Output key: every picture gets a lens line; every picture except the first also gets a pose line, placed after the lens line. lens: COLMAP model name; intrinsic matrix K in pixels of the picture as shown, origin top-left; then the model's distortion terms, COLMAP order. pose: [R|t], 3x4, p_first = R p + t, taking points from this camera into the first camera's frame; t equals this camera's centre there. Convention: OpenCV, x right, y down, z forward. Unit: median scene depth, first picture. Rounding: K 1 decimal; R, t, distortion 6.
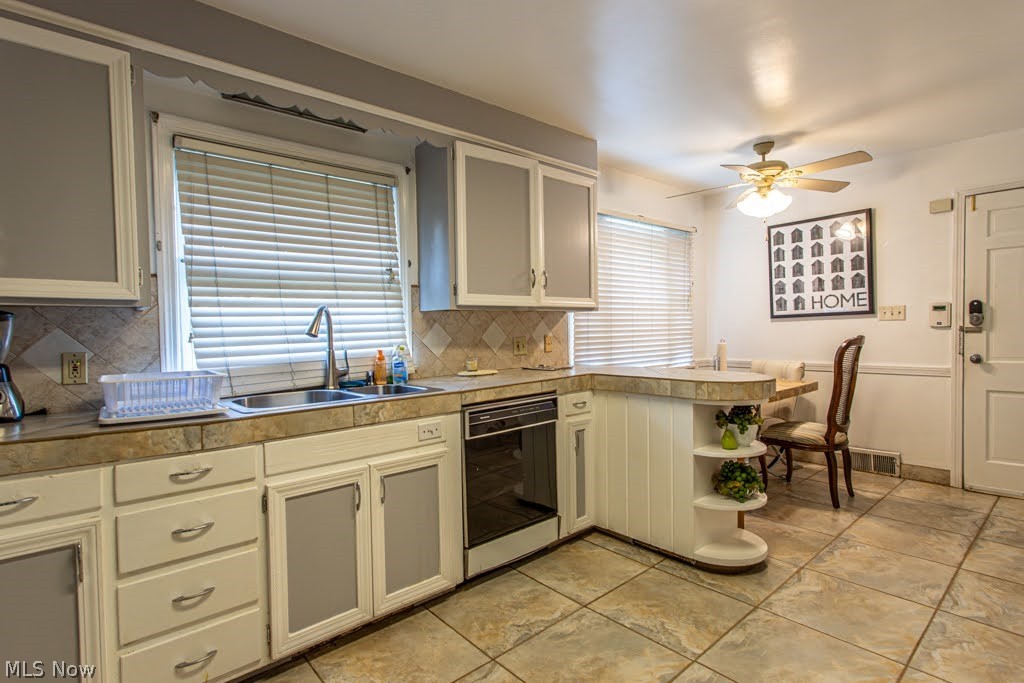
lens RADIAL K [[505.4, 0, 513.5], [0, 505.4, 340.8], [0, 0, 1]] dist [0.000100, 0.000588]
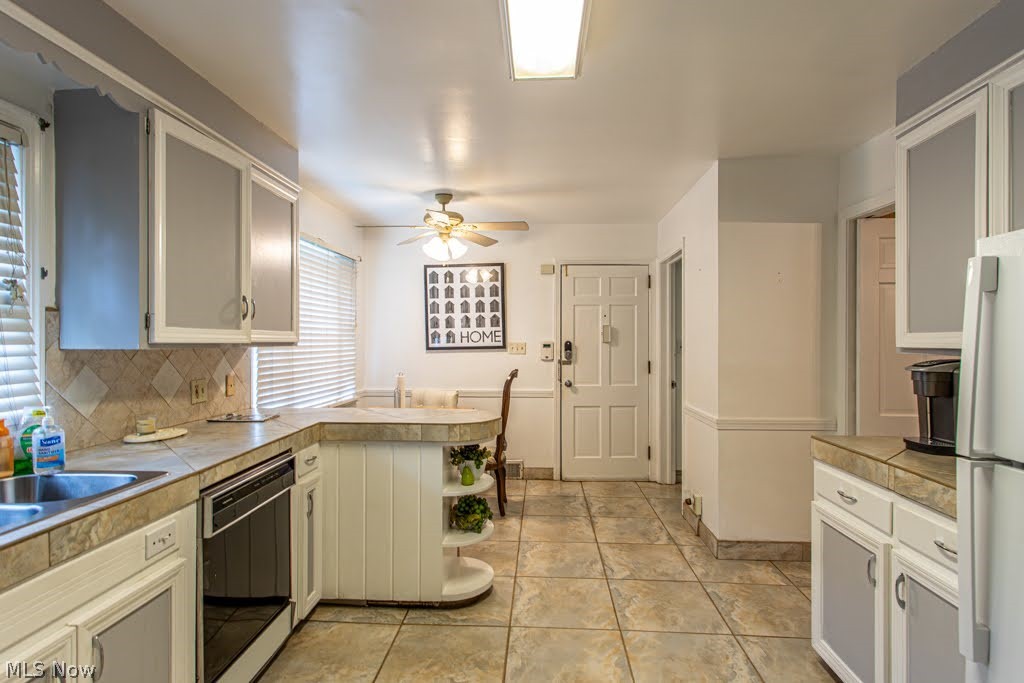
lens RADIAL K [[520.7, 0, 512.0], [0, 520.7, 341.5], [0, 0, 1]] dist [0.002558, 0.000780]
pose [[0.704966, 0.018672, 0.708995, -0.243694], [0.003658, 0.999544, -0.029960, -0.044900], [-0.709231, 0.023714, 0.704577, 0.131310]]
